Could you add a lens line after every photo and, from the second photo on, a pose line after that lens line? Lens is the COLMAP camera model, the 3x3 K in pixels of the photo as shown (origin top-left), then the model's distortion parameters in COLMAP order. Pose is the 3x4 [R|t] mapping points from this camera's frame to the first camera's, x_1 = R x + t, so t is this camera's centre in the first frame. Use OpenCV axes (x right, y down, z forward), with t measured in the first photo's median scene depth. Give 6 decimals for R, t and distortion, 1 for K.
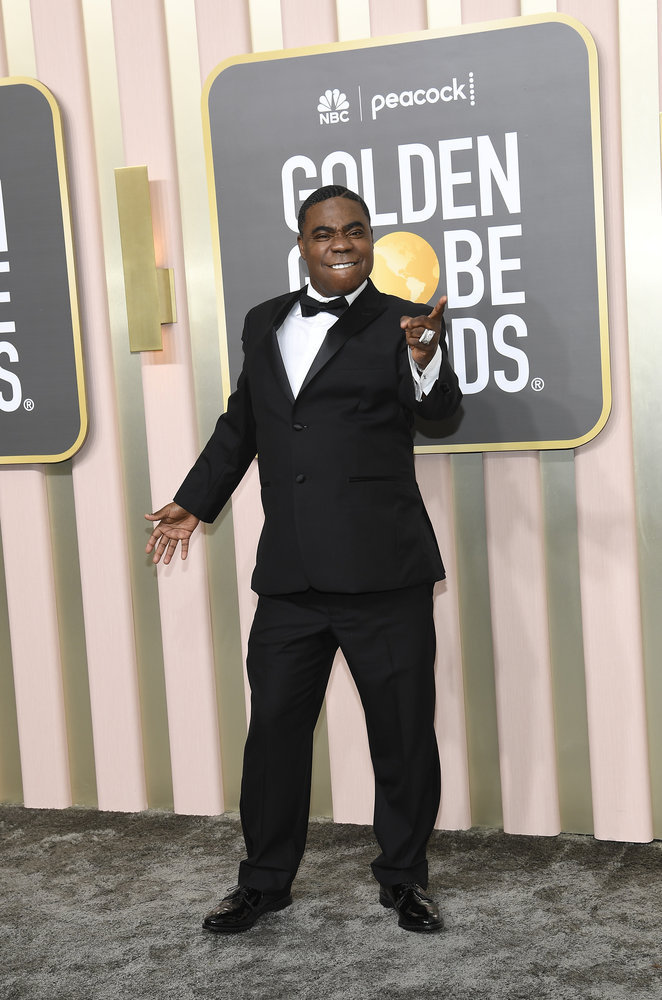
lens RADIAL K [[1713.5, 0, 336.2], [0, 1713.5, 509.6], [0, 0, 1]] dist [0.201129, 0.000000]
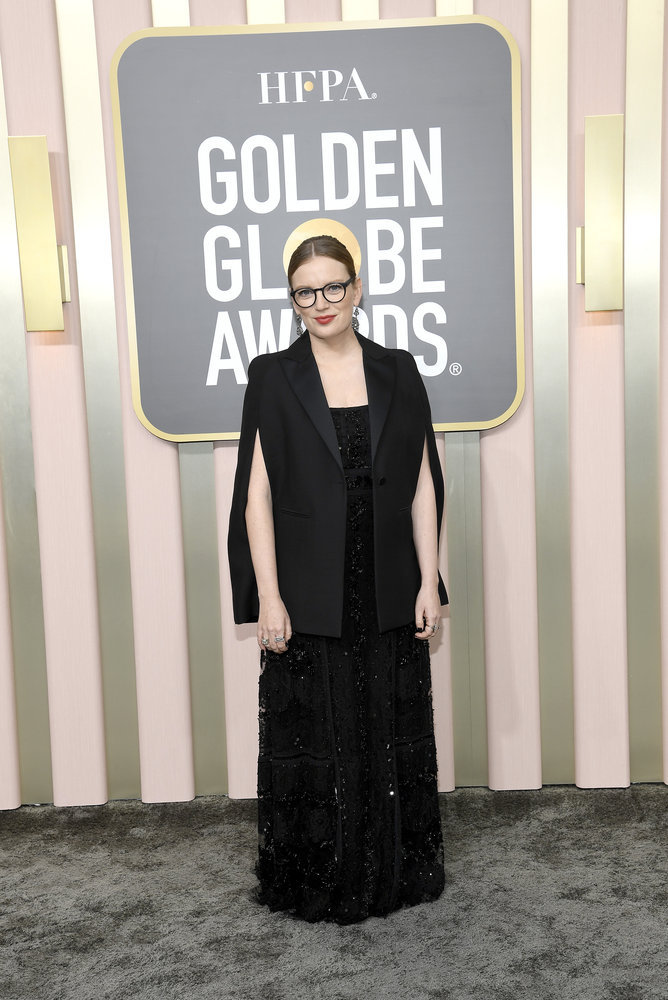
lens RADIAL K [[1582.7, 0, 341.4], [0, 1582.7, 521.9], [0, 0, 1]] dist [0.247536, 0.000000]
pose [[0.933737, -0.023695, 0.357175, -0.300583], [0.019819, 0.999698, 0.014508, 0.005945], [-0.357411, -0.006467, 0.933925, 0.108113]]
